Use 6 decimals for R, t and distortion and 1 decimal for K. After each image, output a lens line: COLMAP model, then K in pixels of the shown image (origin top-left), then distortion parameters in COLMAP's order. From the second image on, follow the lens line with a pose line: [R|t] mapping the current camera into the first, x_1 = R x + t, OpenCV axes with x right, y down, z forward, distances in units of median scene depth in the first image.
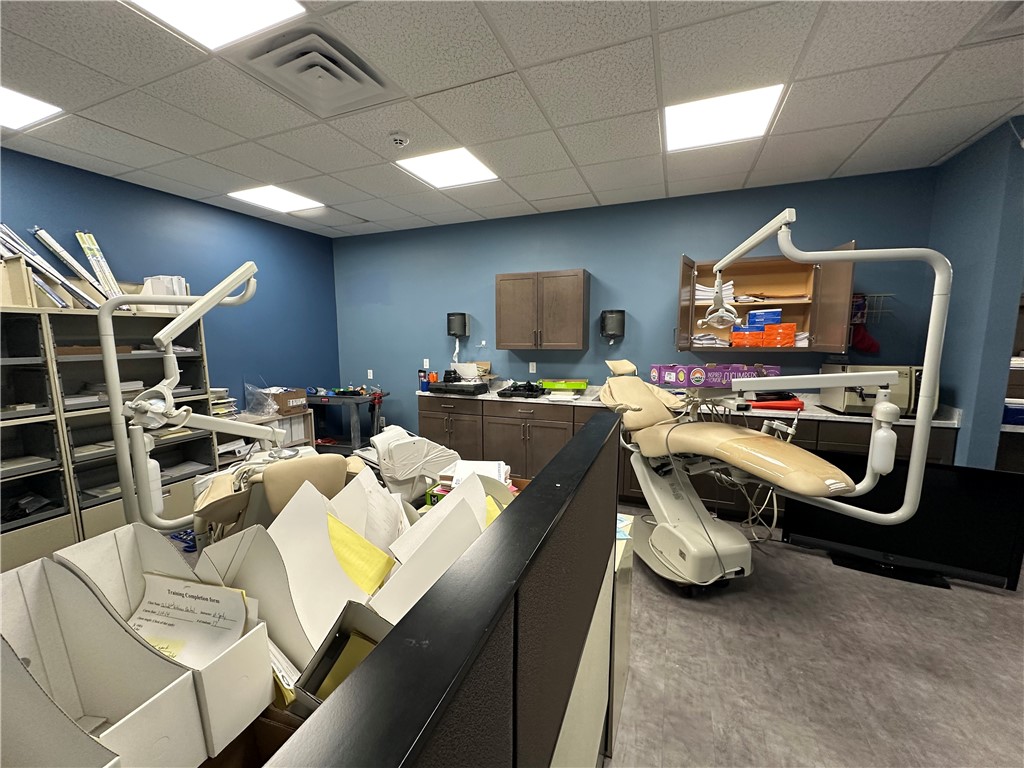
lens RADIAL K [[406.1, 0, 510.8], [0, 406.1, 386.8], [0, 0, 1]] dist [-0.002364, 0.000363]
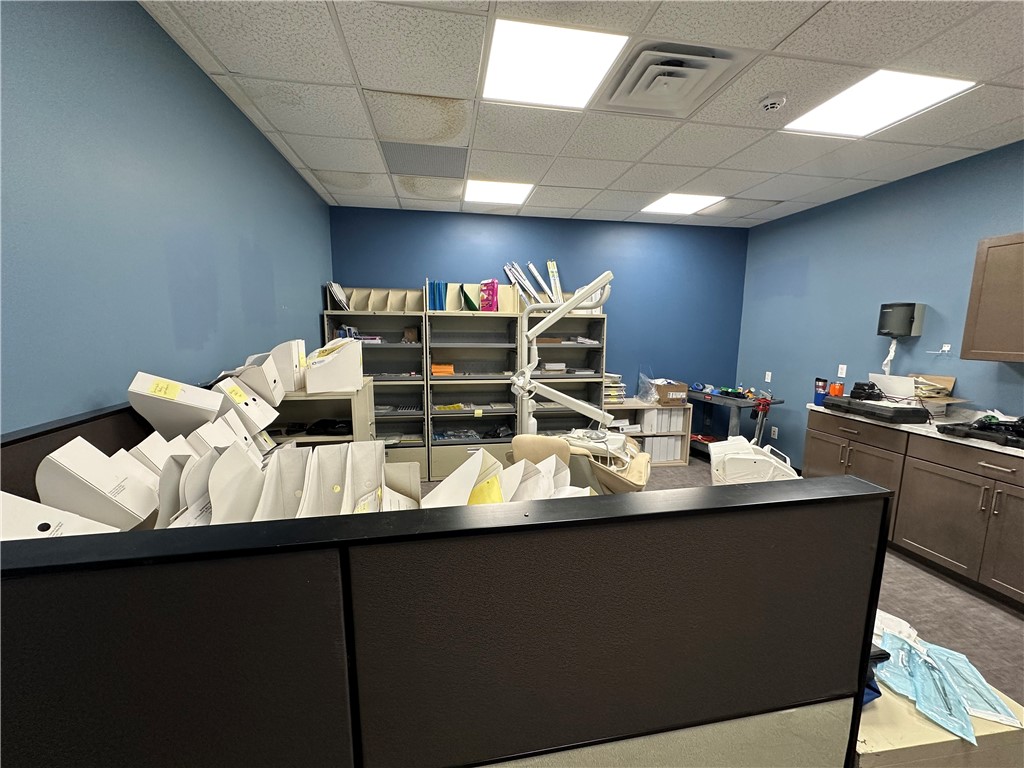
lens RADIAL K [[406.1, 0, 510.9], [0, 406.1, 385.8], [0, 0, 1]] dist [-0.002364, 0.000363]
pose [[0.526322, 0.127340, -0.840696, 0.131464], [-0.117358, 0.990139, 0.076503, -0.017162], [0.842147, 0.058397, 0.536076, 0.074346]]
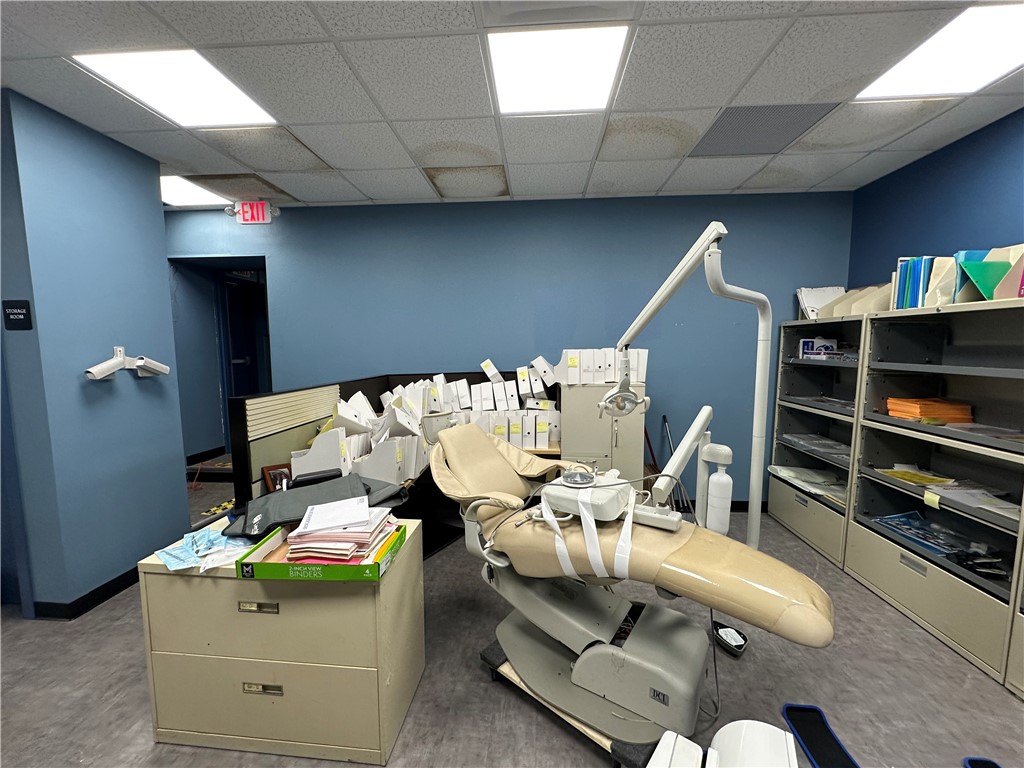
lens RADIAL K [[406.1, 0, 507.1], [0, 406.1, 385.9], [0, 0, 1]] dist [-0.002364, 0.000363]
pose [[-0.952031, 0.028394, -0.304683, -0.072456], [-0.042158, 0.974021, 0.222498, -0.096592], [0.303085, 0.224670, -0.926101, 0.821442]]
